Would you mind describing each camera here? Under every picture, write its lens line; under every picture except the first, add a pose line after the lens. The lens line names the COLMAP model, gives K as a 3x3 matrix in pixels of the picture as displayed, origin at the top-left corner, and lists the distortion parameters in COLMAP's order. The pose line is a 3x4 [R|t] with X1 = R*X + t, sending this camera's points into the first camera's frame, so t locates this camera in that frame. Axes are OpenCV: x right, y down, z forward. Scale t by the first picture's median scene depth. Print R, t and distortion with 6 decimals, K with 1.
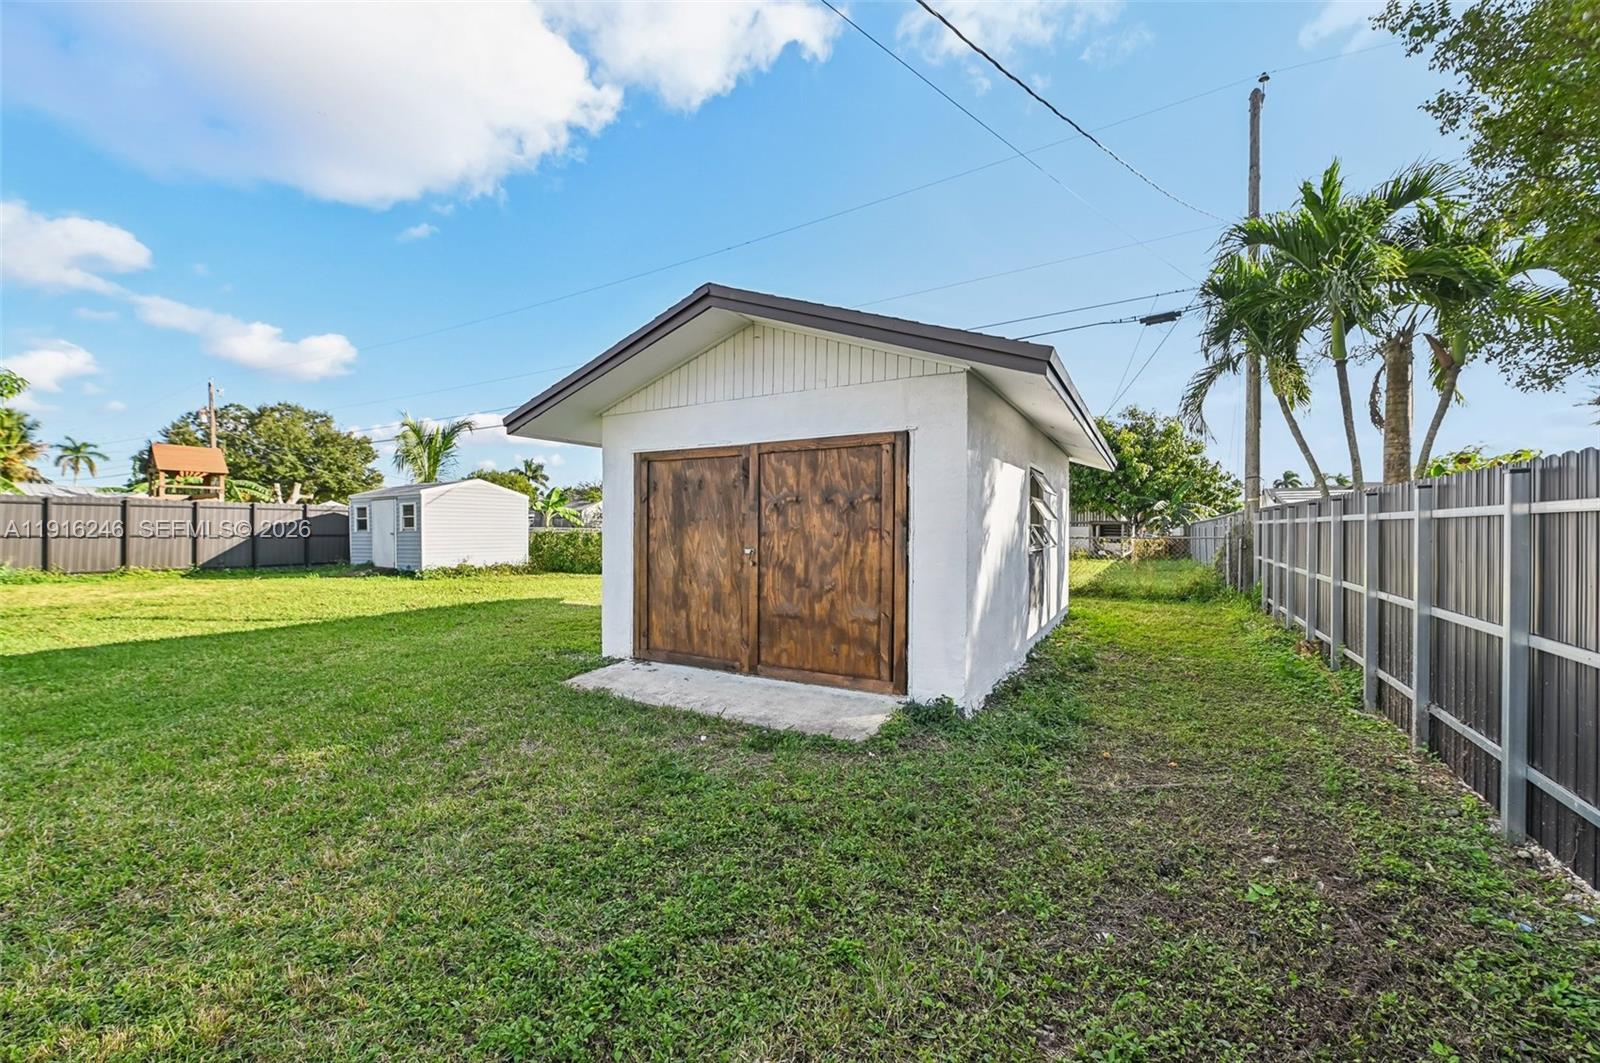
lens RADIAL K [[631.6, 0, 802.0], [0, 631.6, 532.0], [0, 0, 1]] dist [-0.002023, -0.000148]
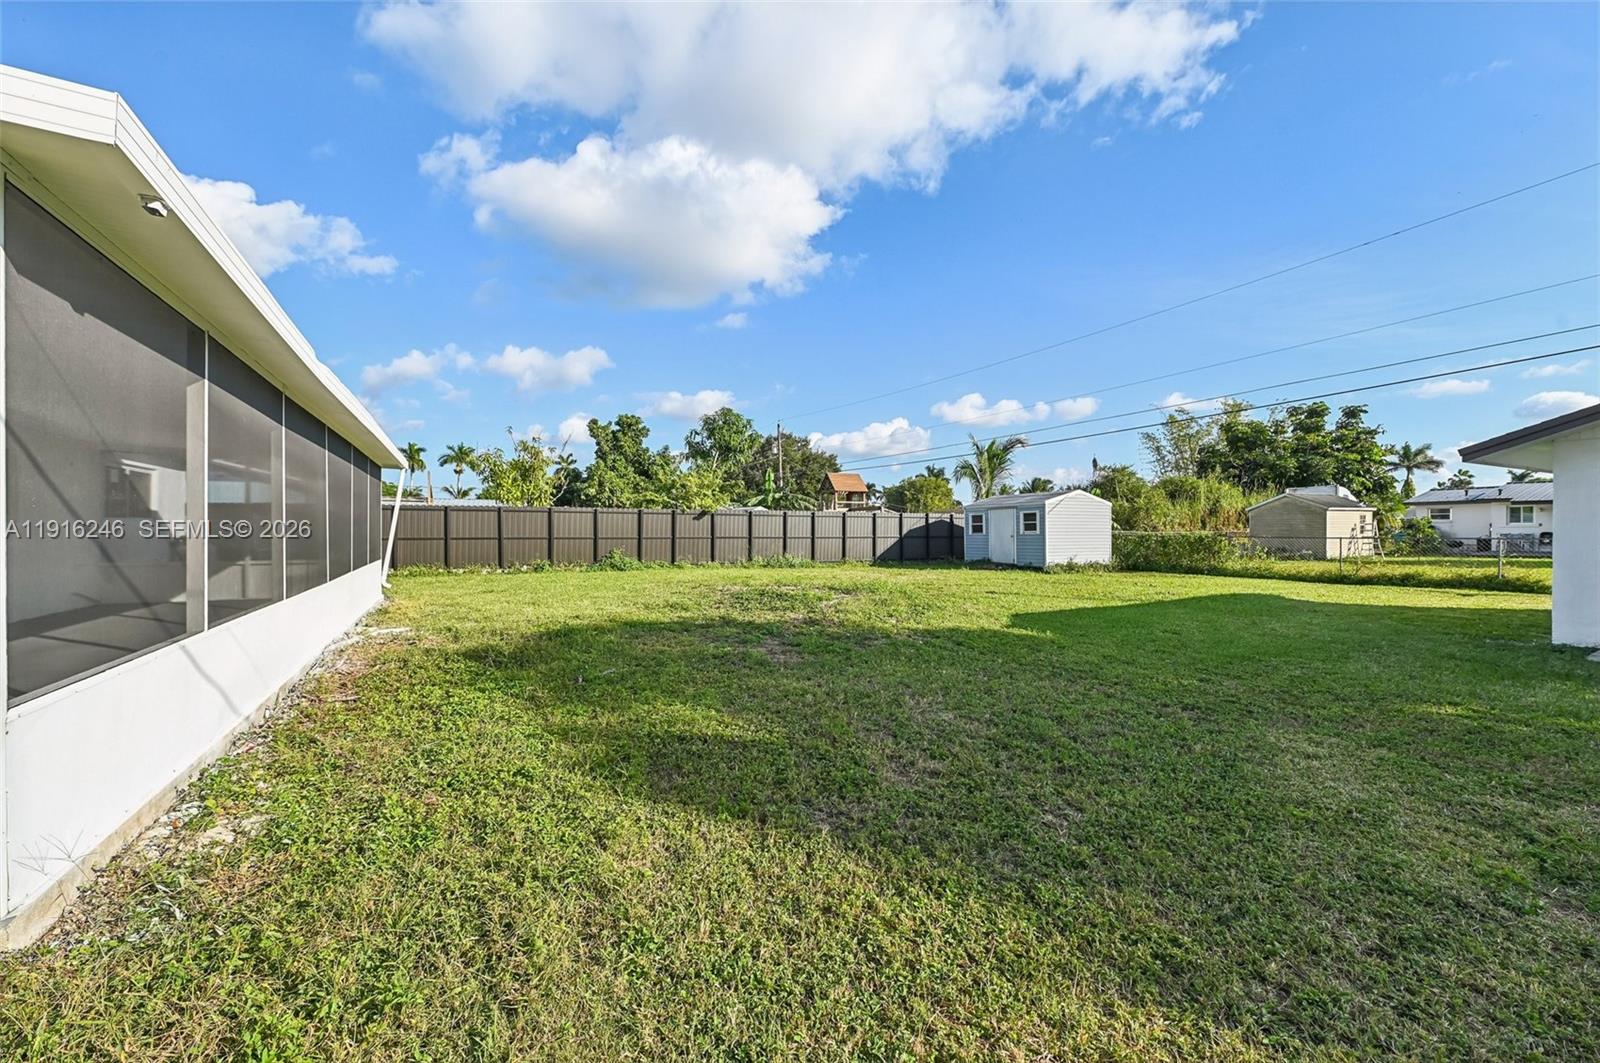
lens RADIAL K [[636.9, 0, 800.2], [0, 636.9, 529.6], [0, 0, 1]] dist [-0.006911, -0.000666]
pose [[0.847430, -0.001838, -0.530905, -0.841850], [-0.000300, 0.999992, -0.003941, -0.012164], [0.530908, 0.003499, 0.847422, -0.724960]]
